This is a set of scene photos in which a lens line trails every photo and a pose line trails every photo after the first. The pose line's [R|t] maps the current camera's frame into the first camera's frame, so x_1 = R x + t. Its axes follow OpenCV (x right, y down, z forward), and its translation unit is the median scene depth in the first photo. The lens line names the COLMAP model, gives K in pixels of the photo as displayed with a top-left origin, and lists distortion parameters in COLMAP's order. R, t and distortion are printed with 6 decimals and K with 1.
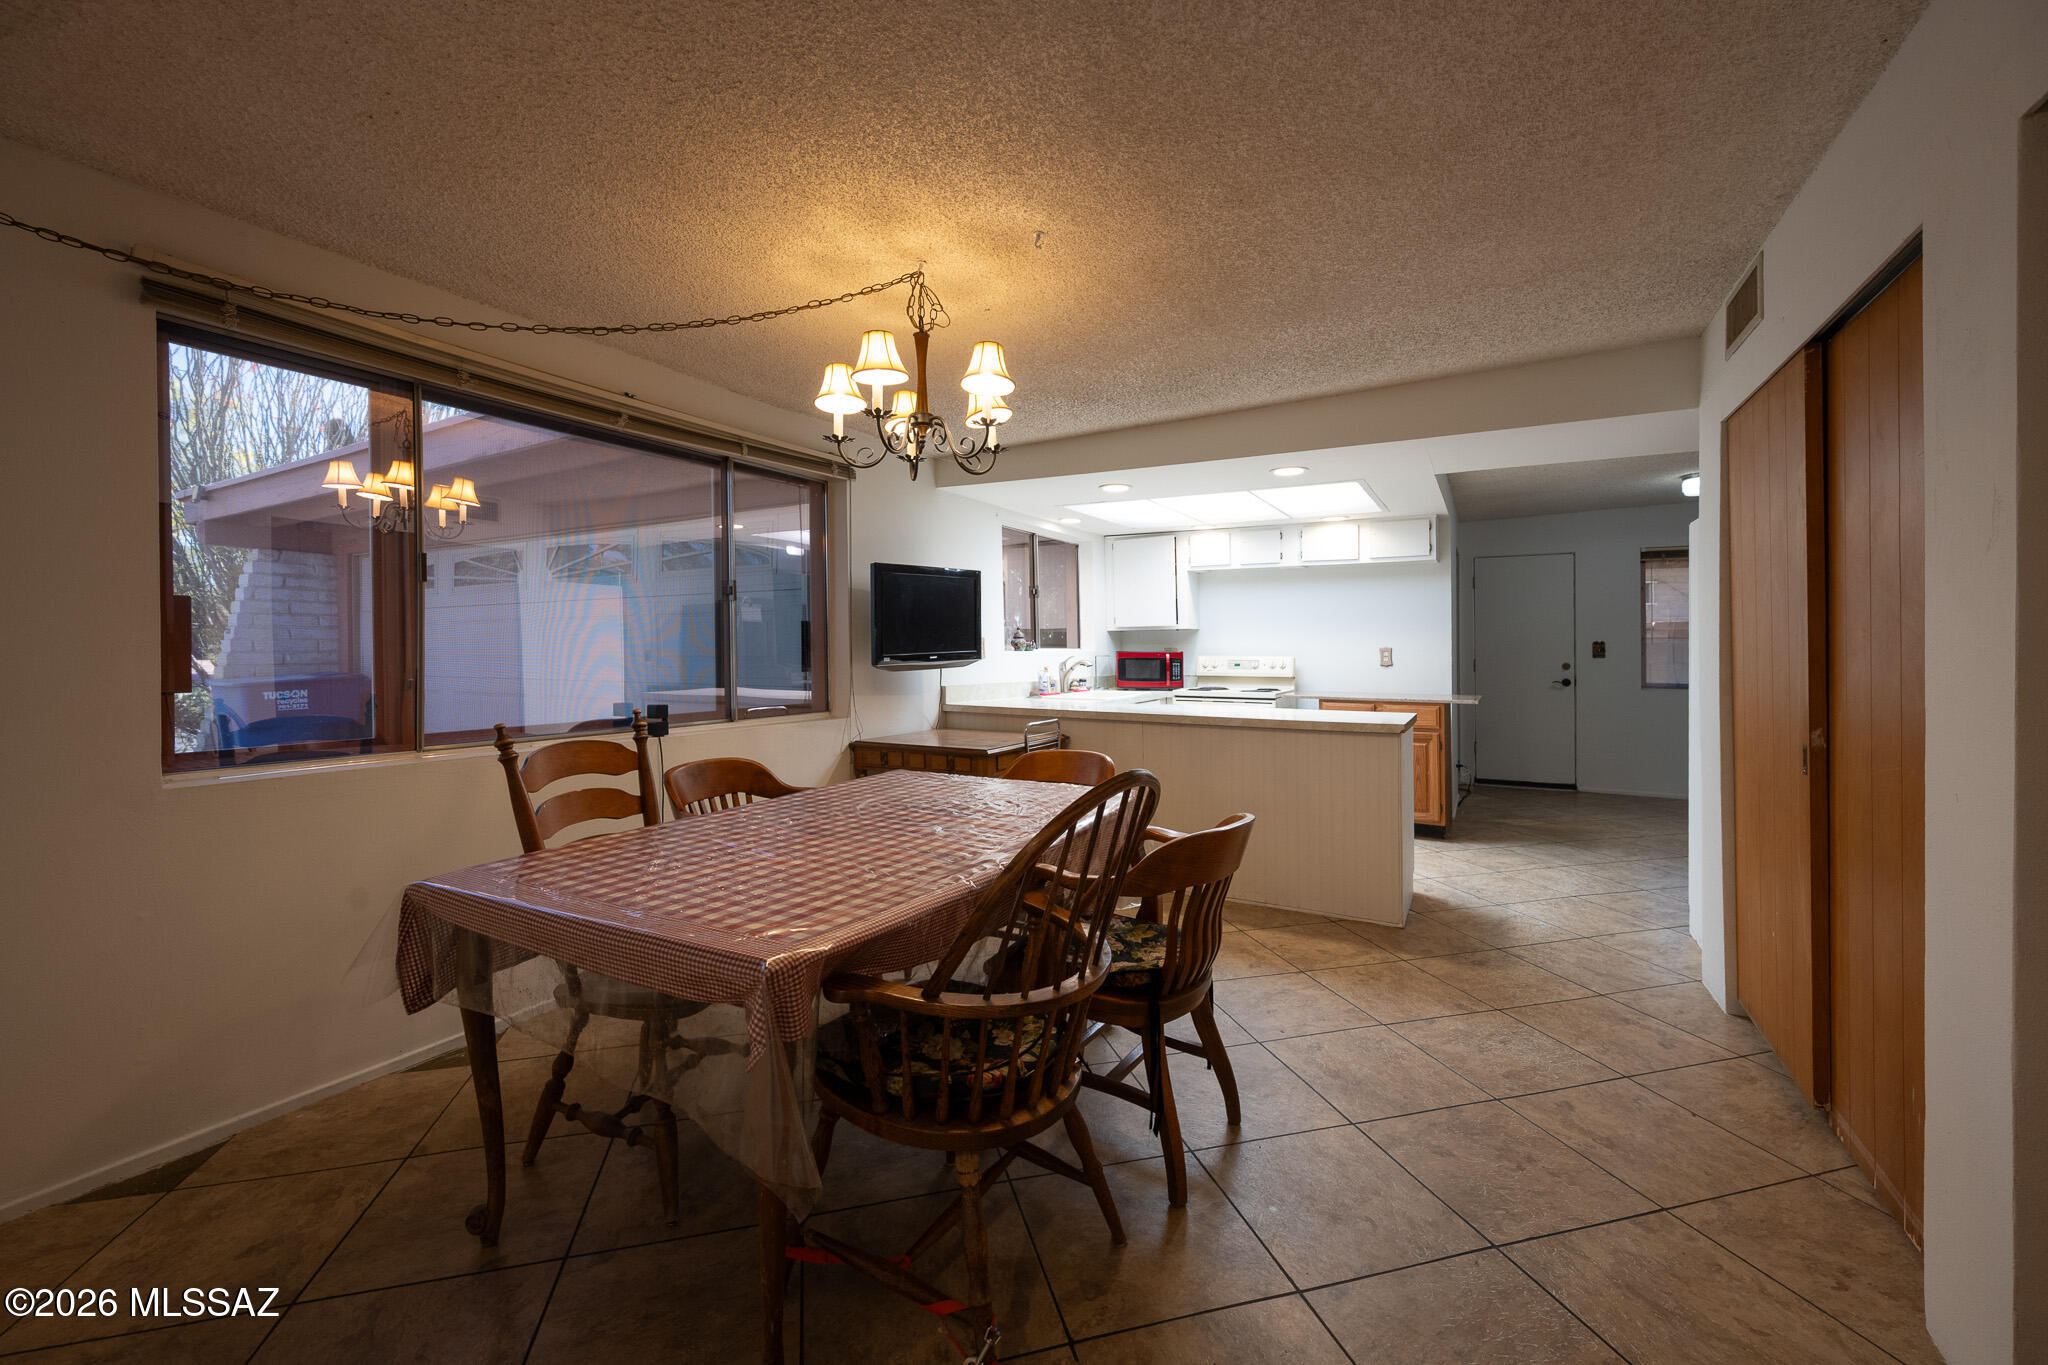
lens RADIAL K [[820.5, 0, 1022.1], [0, 820.5, 652.2], [0, 0, 1]] dist [-0.000700, -0.000228]
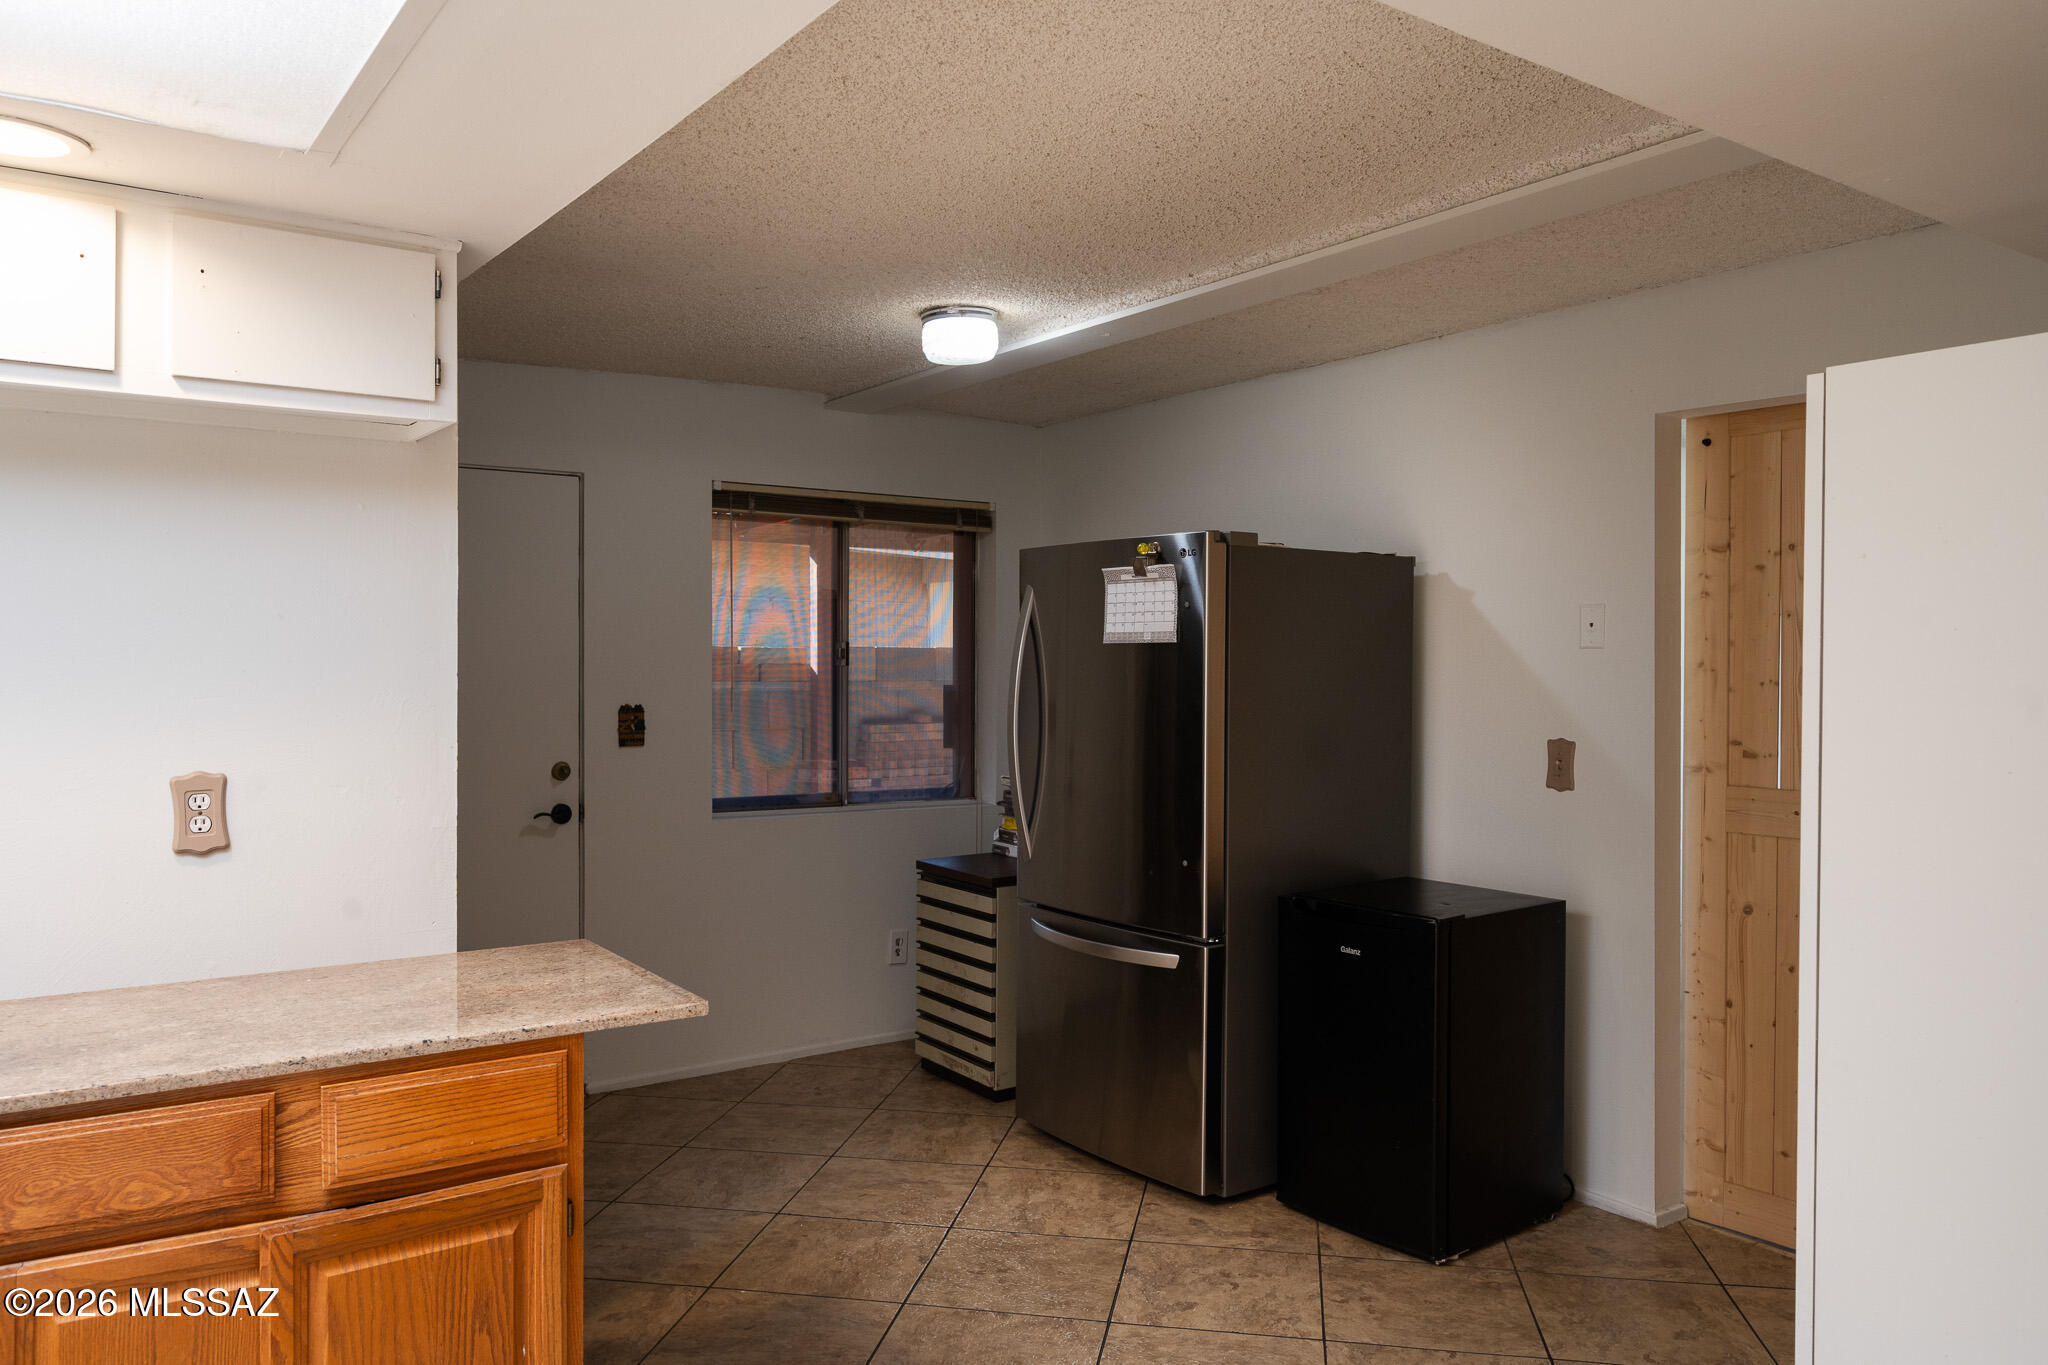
lens RADIAL K [[1461.5, 0, 1024.0], [0, 1461.5, 682.5], [0, 0, 1]] dist [0.001866, 0.000326]
pose [[0.413311, -0.009618, 0.910539, 0.140745], [-0.003868, 0.999917, 0.012318, -0.033377], [-0.910582, -0.008613, 0.413239, 0.537171]]
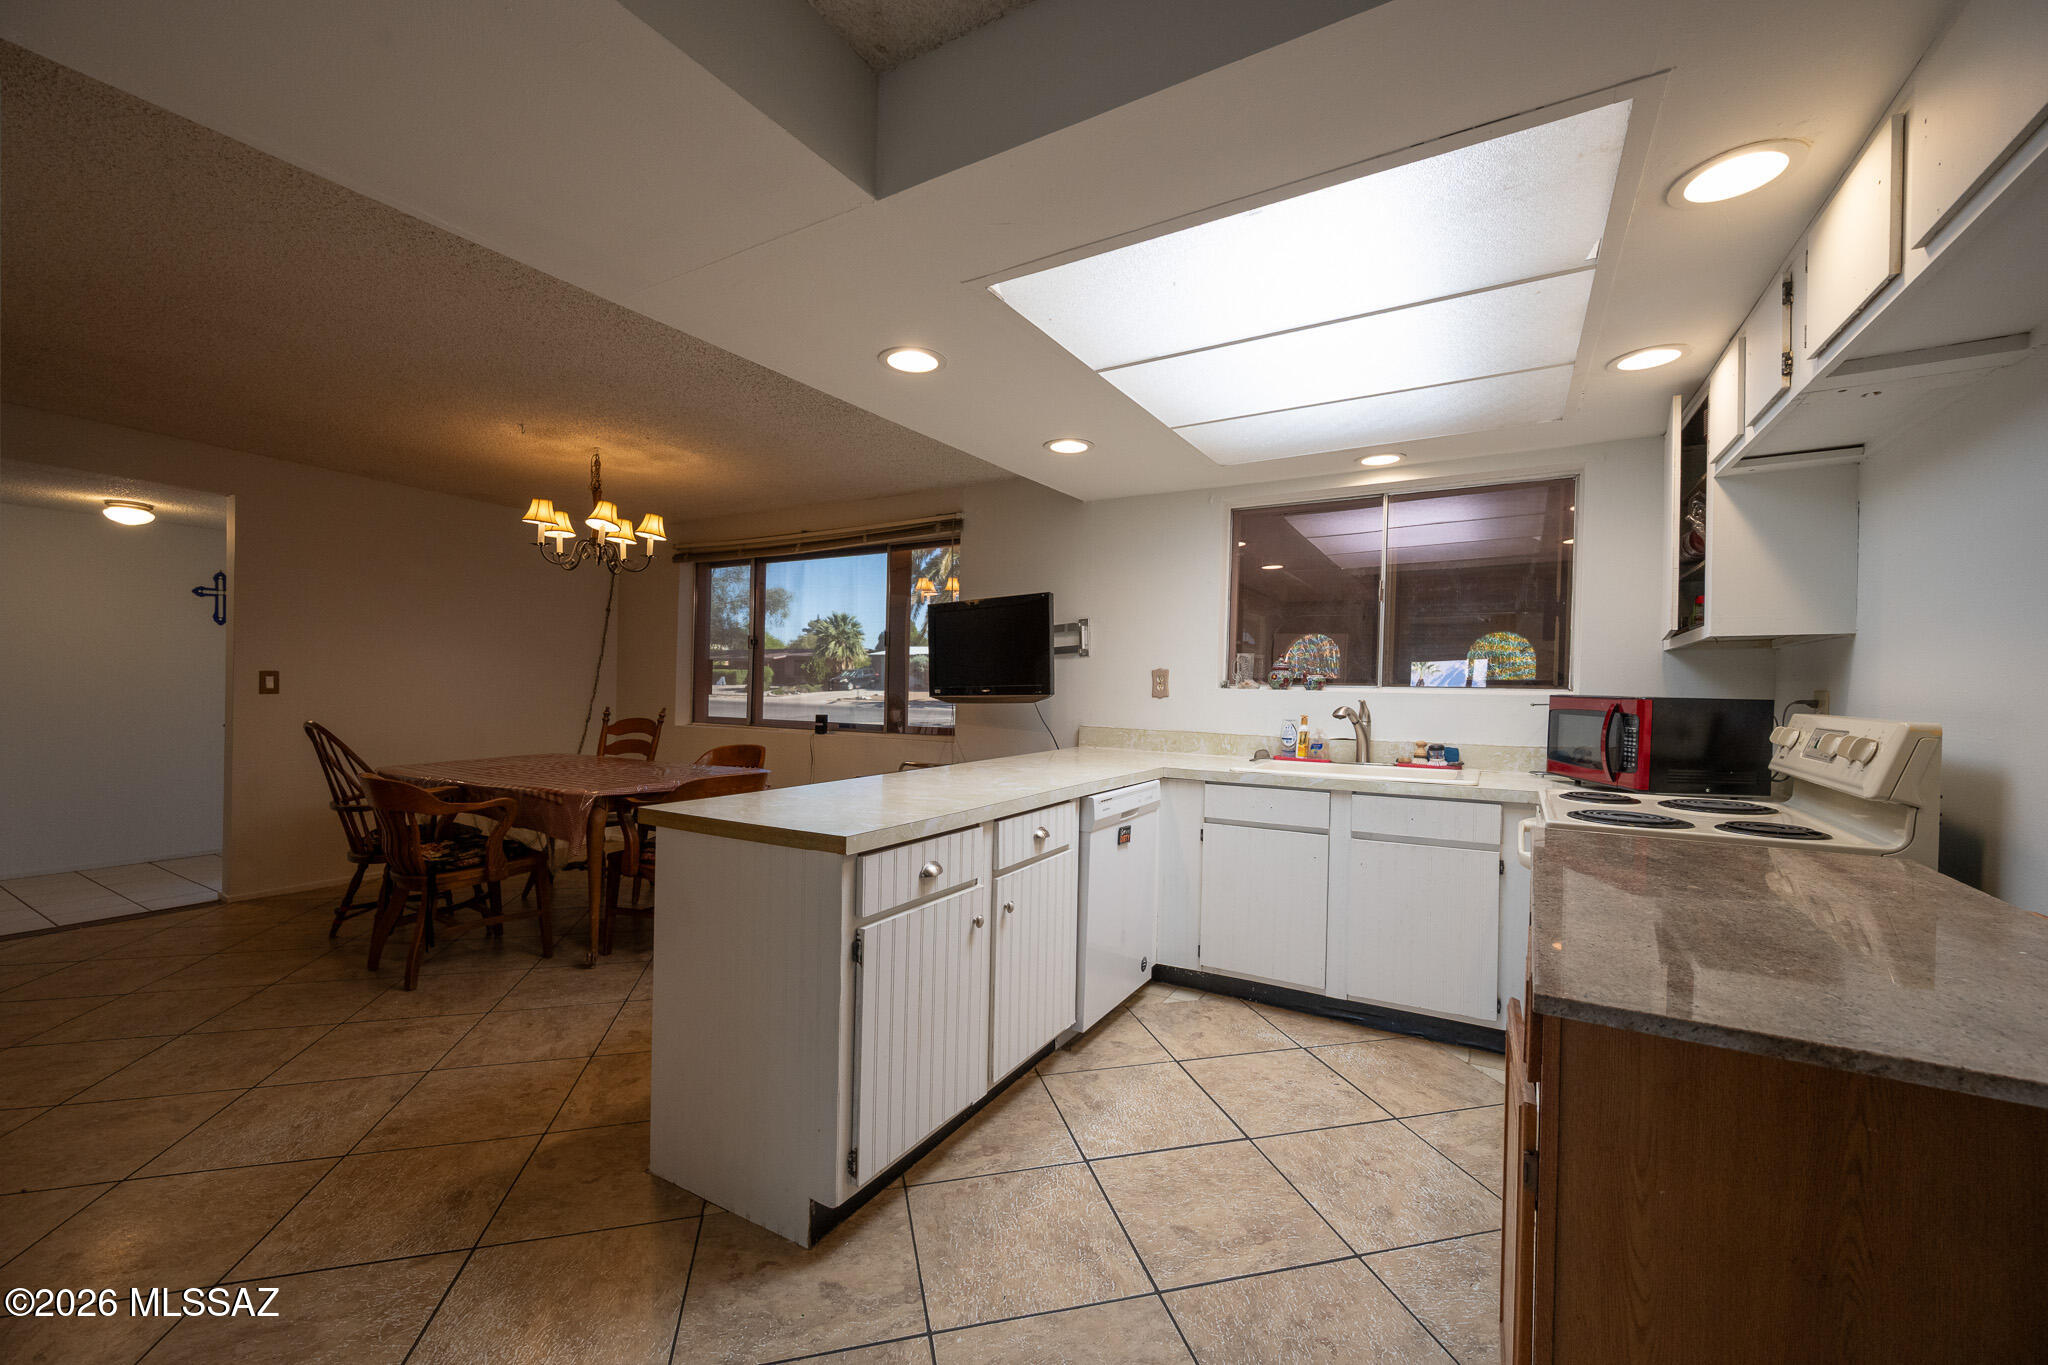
lens RADIAL K [[807.5, 0, 1024.0], [0, 807.5, 682.5], [0, 0, 1]] dist [0.000870, 0.000239]
pose [[-0.011099, -0.003290, -0.999933, 1.798406], [-0.015783, 0.999871, -0.003114, -0.002963], [0.999814, 0.015748, -0.011150, 2.221646]]
